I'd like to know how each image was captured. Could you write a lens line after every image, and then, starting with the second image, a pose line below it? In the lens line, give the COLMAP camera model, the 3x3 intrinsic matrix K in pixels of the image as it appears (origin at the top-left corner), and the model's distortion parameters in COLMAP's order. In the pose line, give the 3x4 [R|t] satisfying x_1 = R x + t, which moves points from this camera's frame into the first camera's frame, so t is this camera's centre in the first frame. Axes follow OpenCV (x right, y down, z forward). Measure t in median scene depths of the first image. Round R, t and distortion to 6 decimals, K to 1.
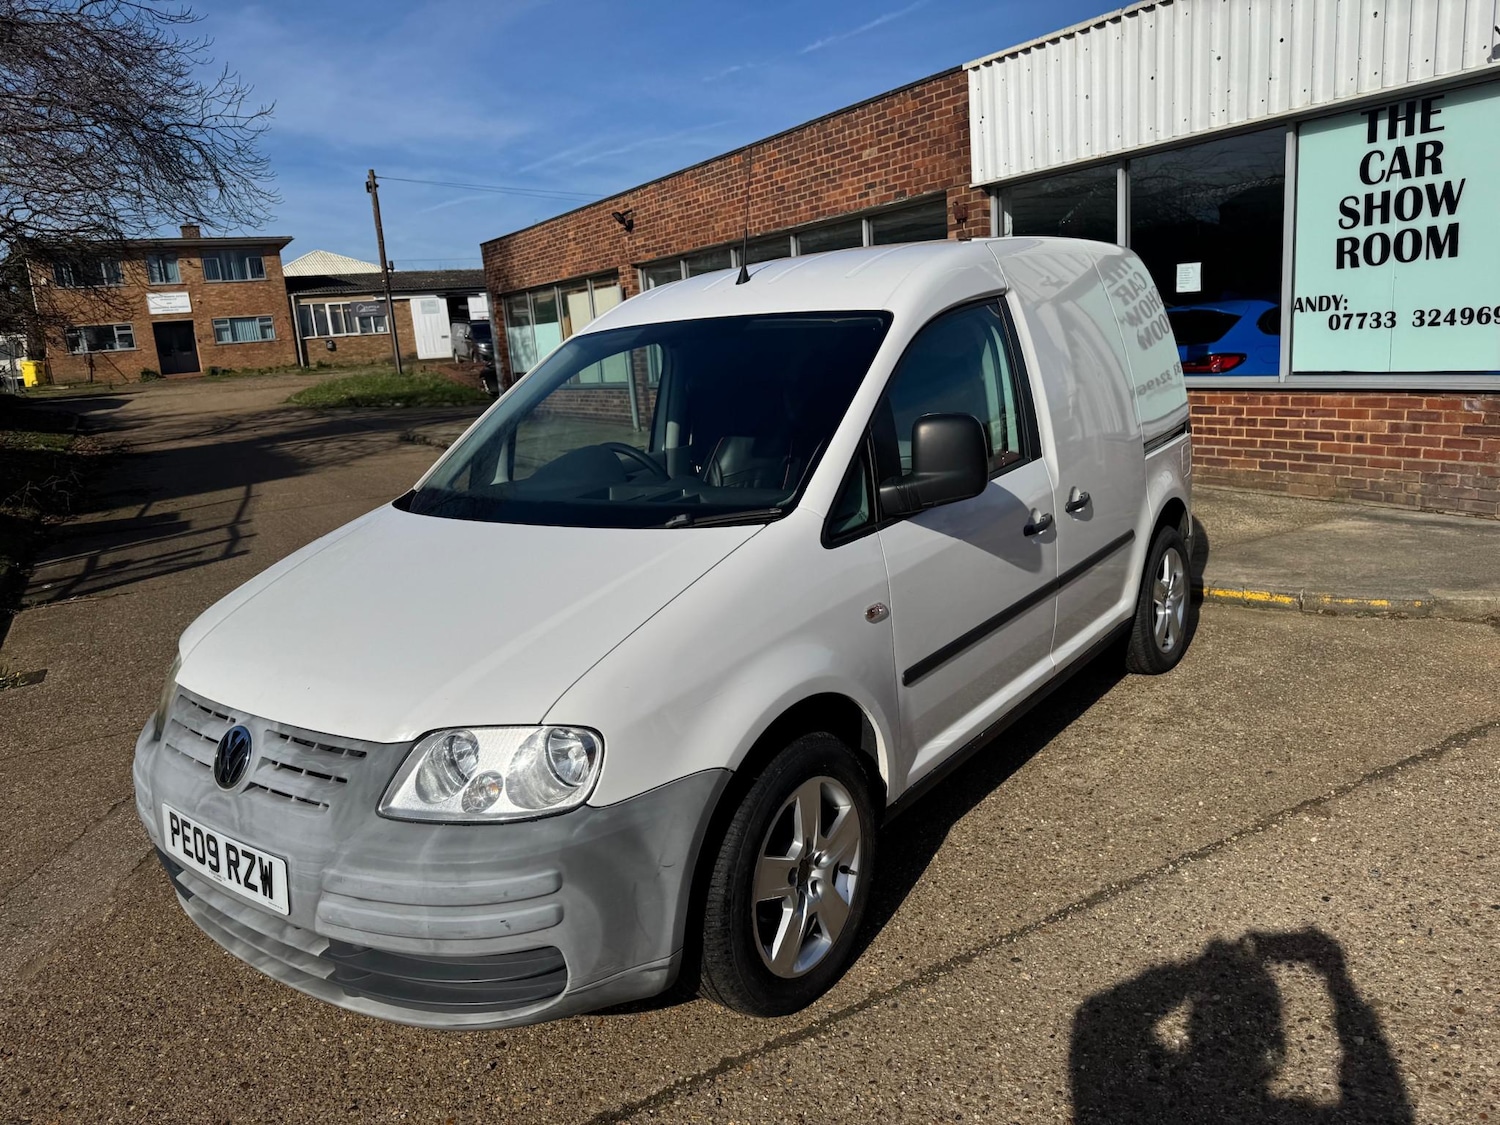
lens RADIAL K [[1059.6, 0, 753.0], [0, 1059.6, 562.6], [0, 0, 1]] dist [0.032882, -0.037500]
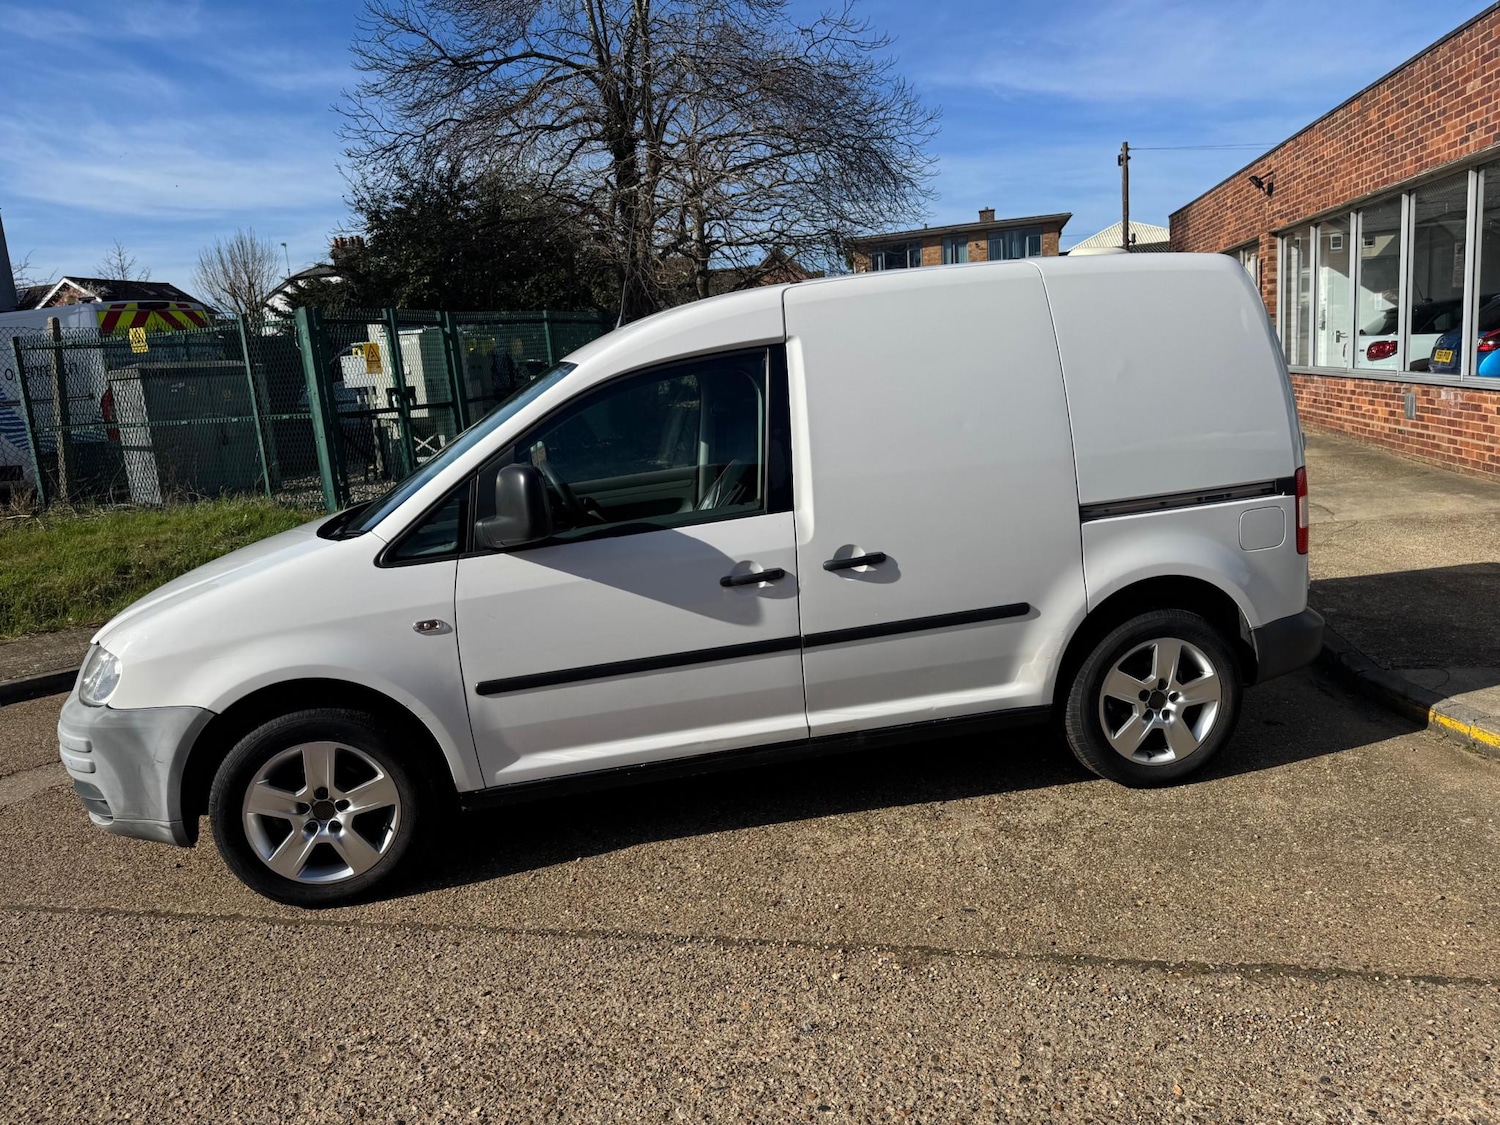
lens RADIAL K [[1059.6, 0, 745.9], [0, 1059.6, 557.1], [0, 0, 1]] dist [0.032882, -0.037500]
pose [[0.738585, 0.136069, -0.660286, 0.429403], [-0.118181, 0.990386, 0.071899, -0.059240], [0.663721, 0.024929, 0.747565, 0.120834]]
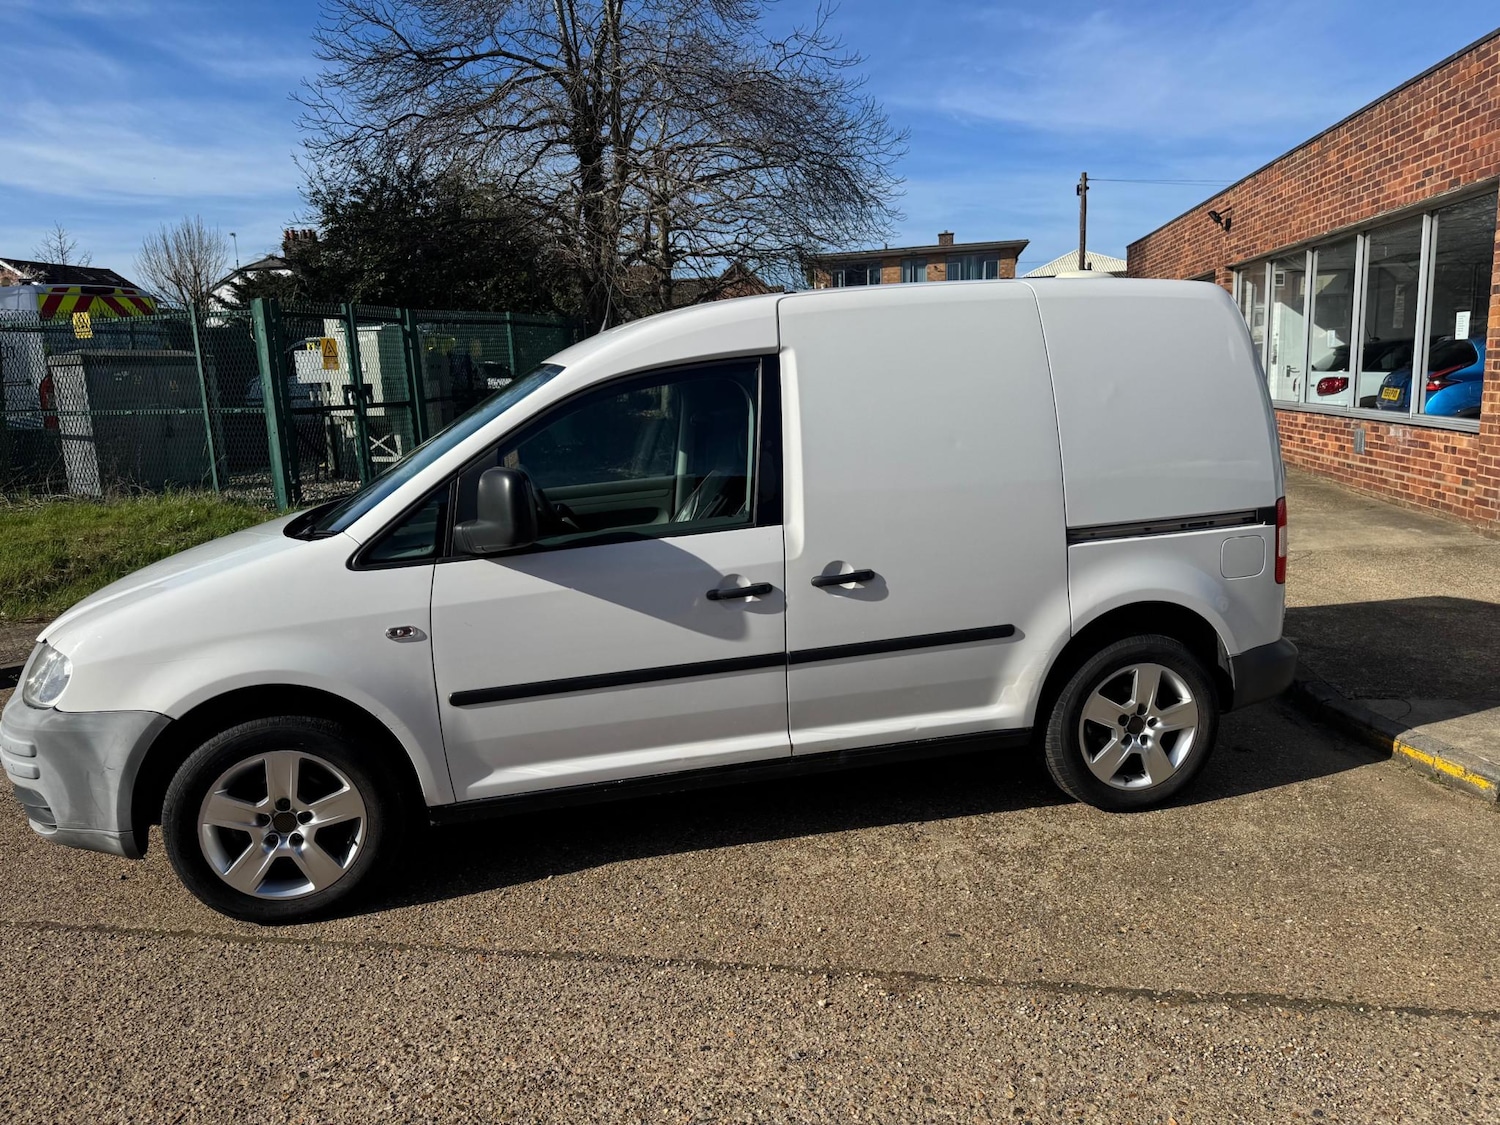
lens RADIAL K [[1059.6, 0, 753.9], [0, 1059.6, 566.4], [0, 0, 1]] dist [0.032882, -0.037500]
pose [[0.769183, 0.156210, -0.619642, 0.410855], [-0.150975, 0.986634, 0.061317, -0.056751], [0.620938, 0.046386, 0.782486, 0.117926]]
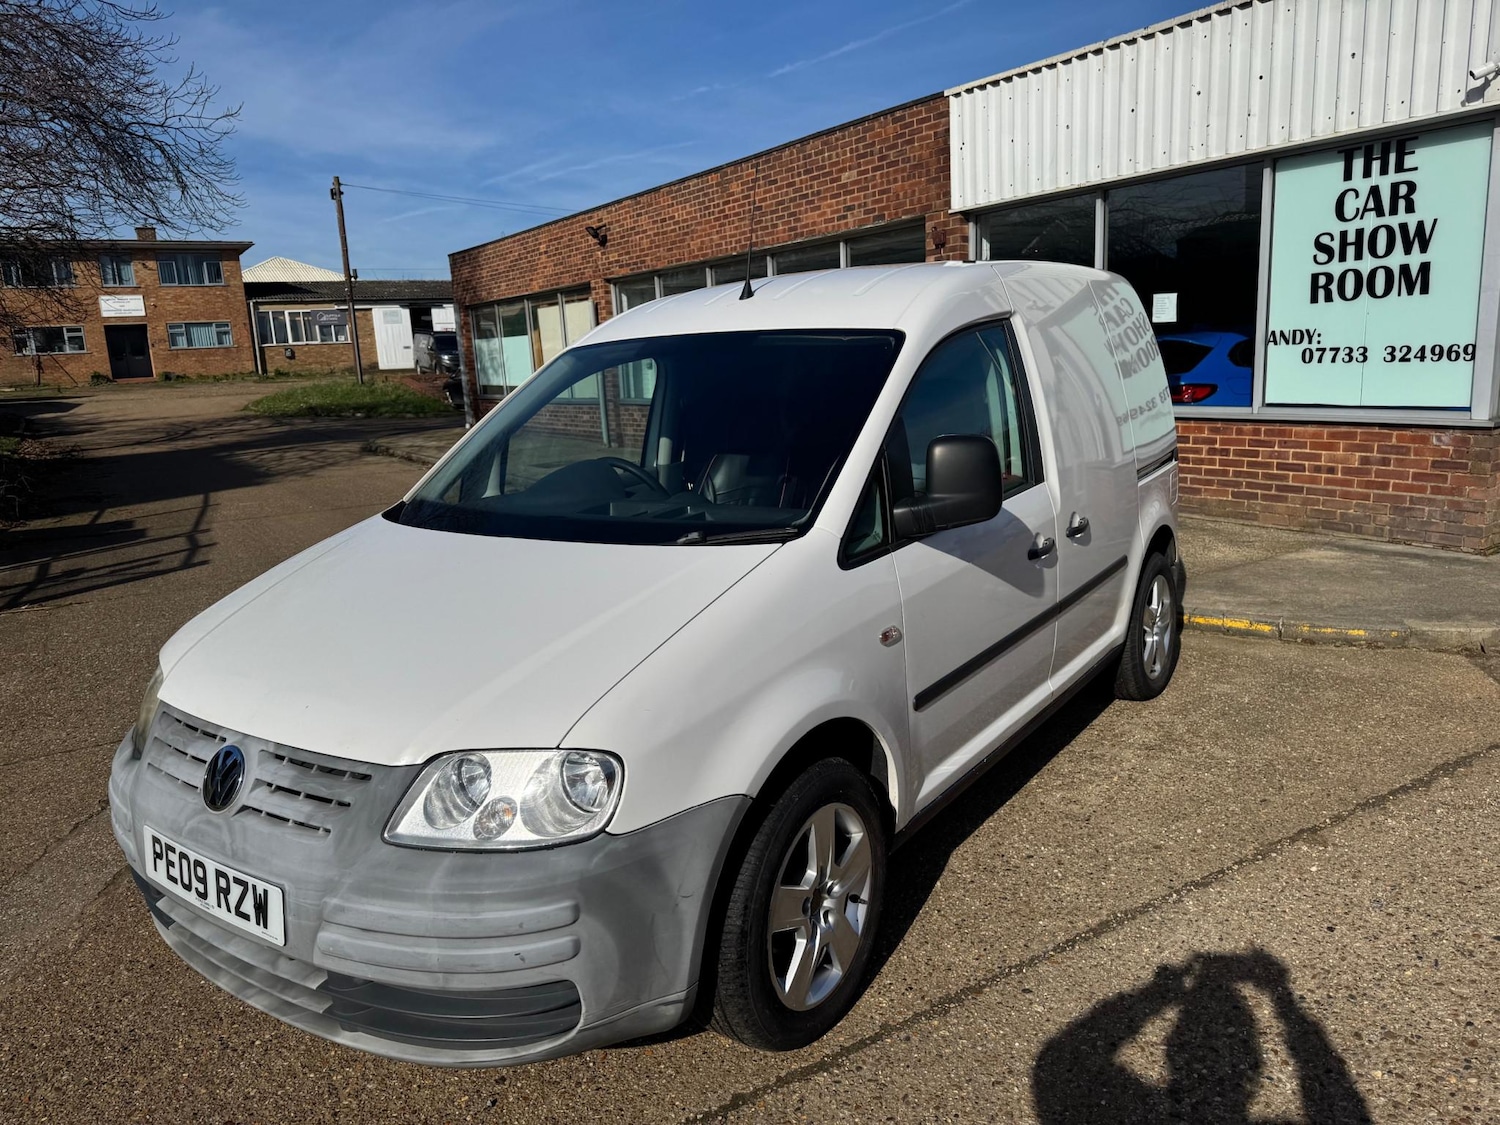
lens RADIAL K [[1059.6, 0, 759.8], [0, 1059.6, 573.3], [0, 0, 1]] dist [0.032882, -0.037500]
pose [[0.998897, 0.017515, 0.043561, -0.017659], [-0.017138, 0.999813, -0.009004, 0.000132], [-0.043710, 0.008247, 0.999010, 0.009047]]
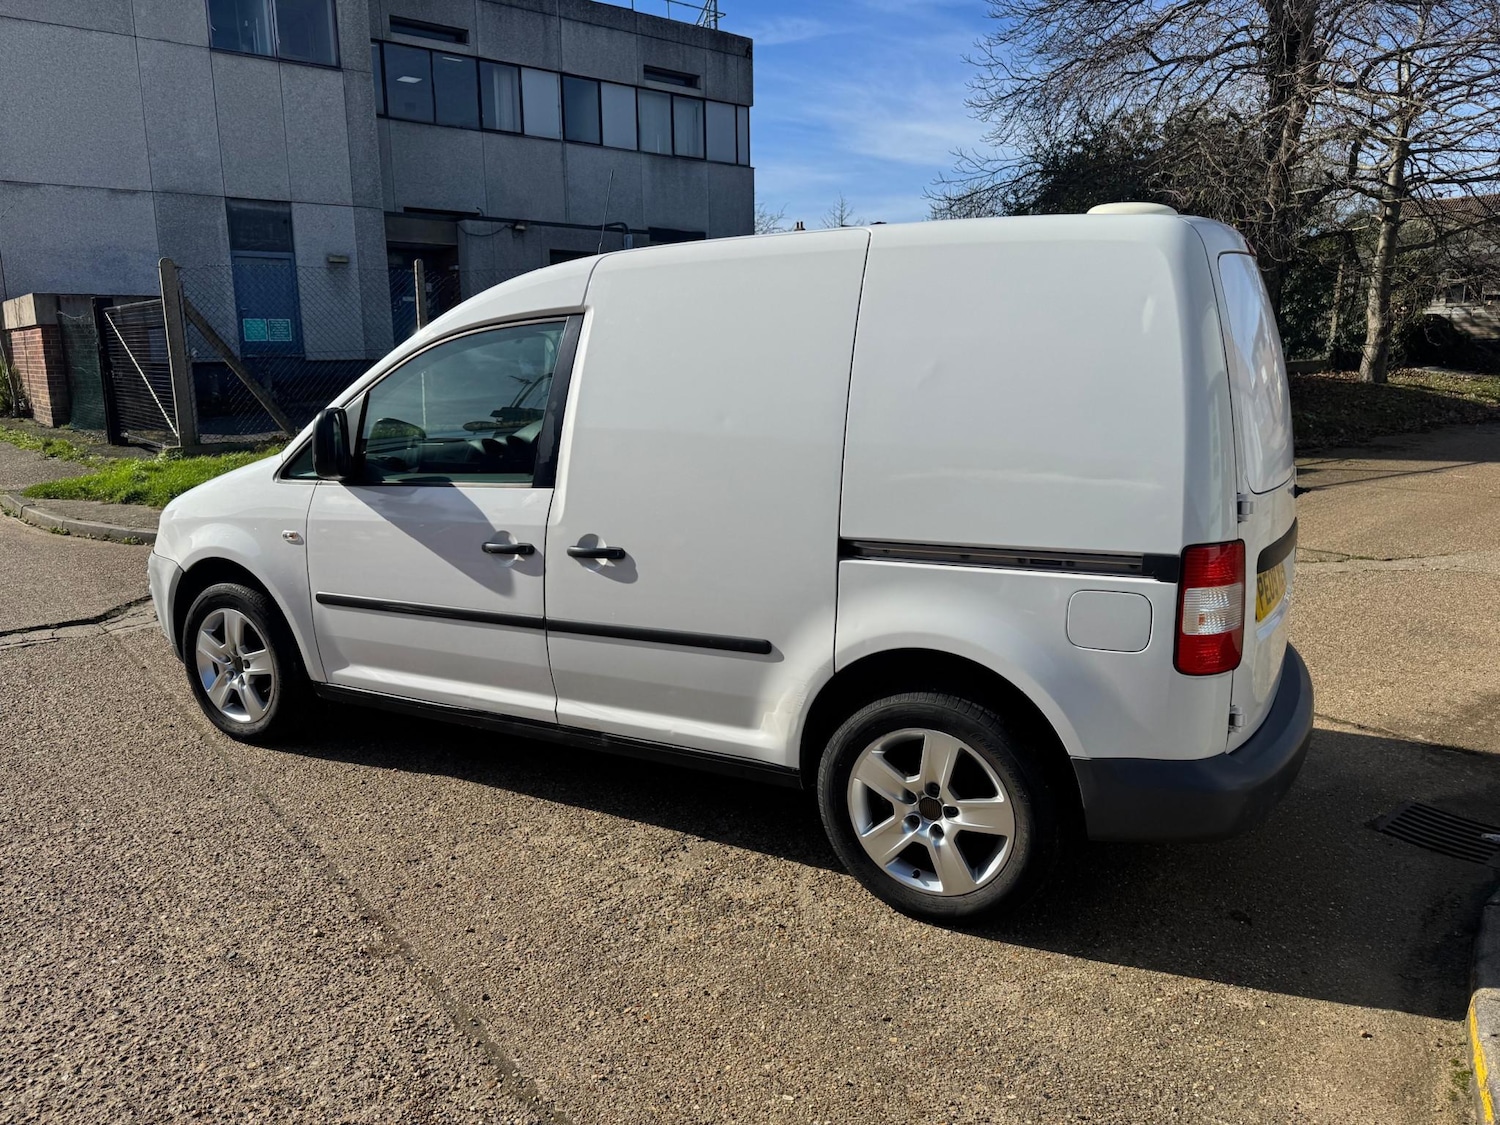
lens RADIAL K [[1059.6, 0, 740.7], [0, 1059.6, 542.5], [0, 0, 1]] dist [0.032882, -0.037500]
pose [[0.156279, 0.250602, -0.955393, 0.584386], [-0.207368, 0.954044, 0.216328, -0.141253], [0.965700, 0.164310, 0.201064, 0.475376]]
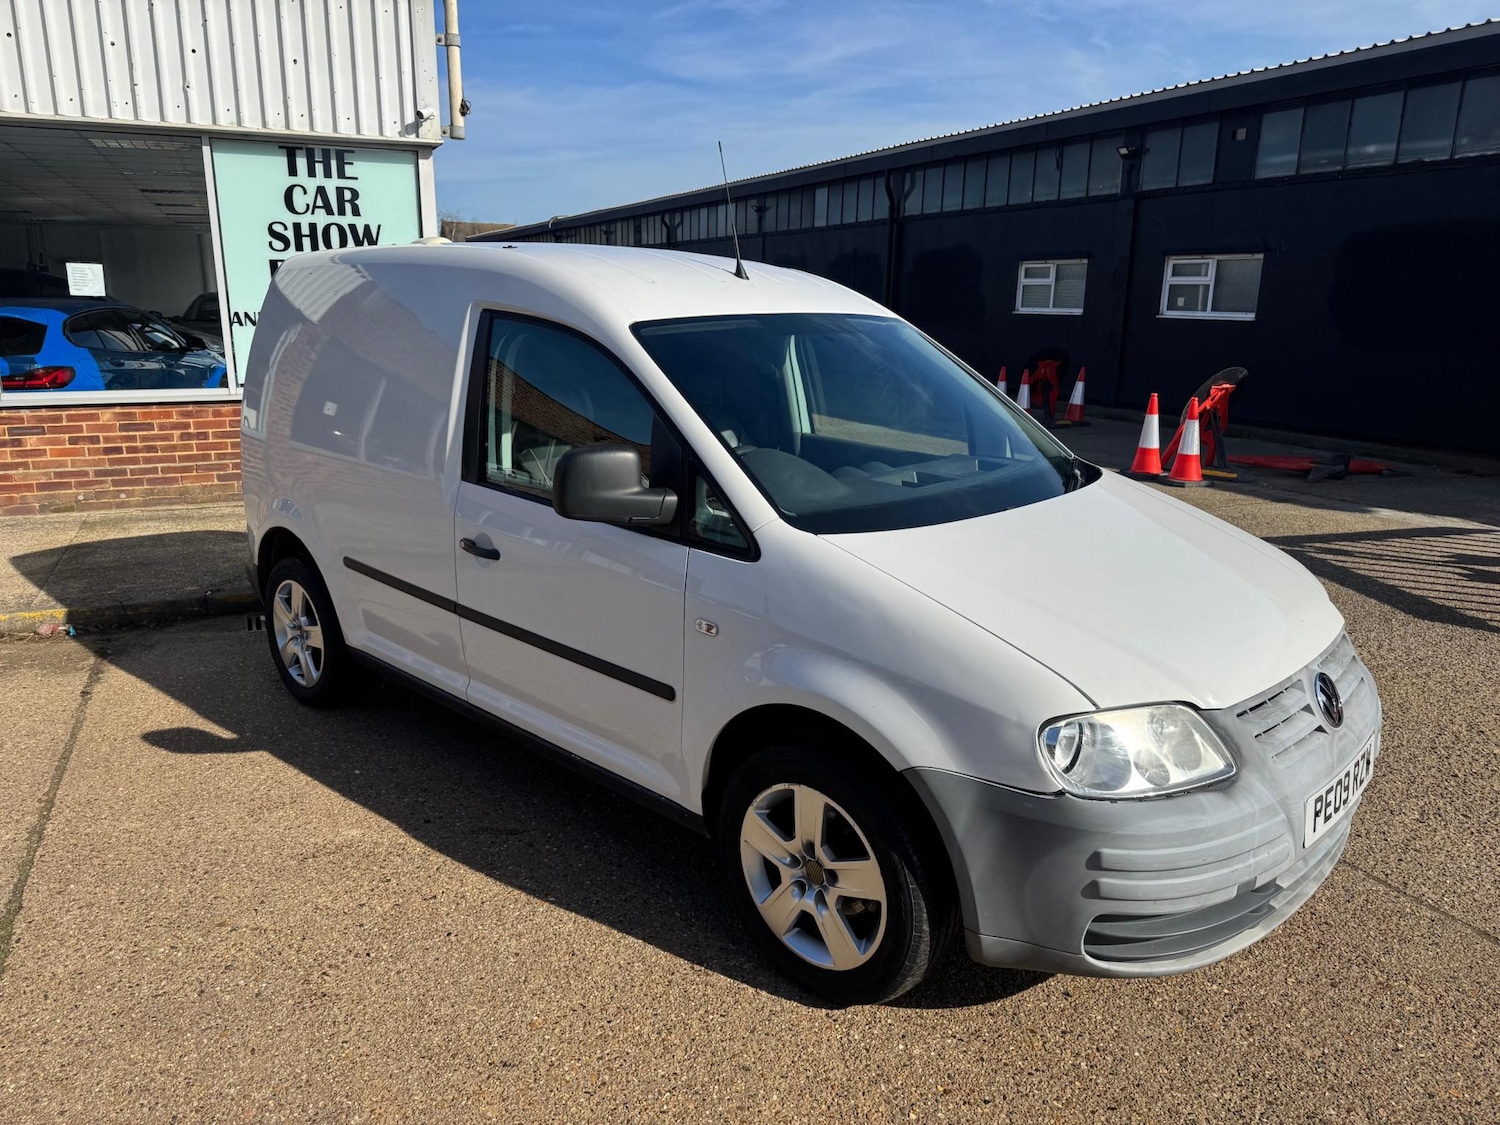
lens RADIAL K [[1059.6, 0, 737.4], [0, 1059.6, 572.4], [0, 0, 1]] dist [0.032882, -0.037500]
pose [[0.115297, -0.176742, 0.977481, -0.512040], [0.191942, 0.969462, 0.152651, -0.073133], [-0.974610, 0.170019, 0.145701, 0.447634]]
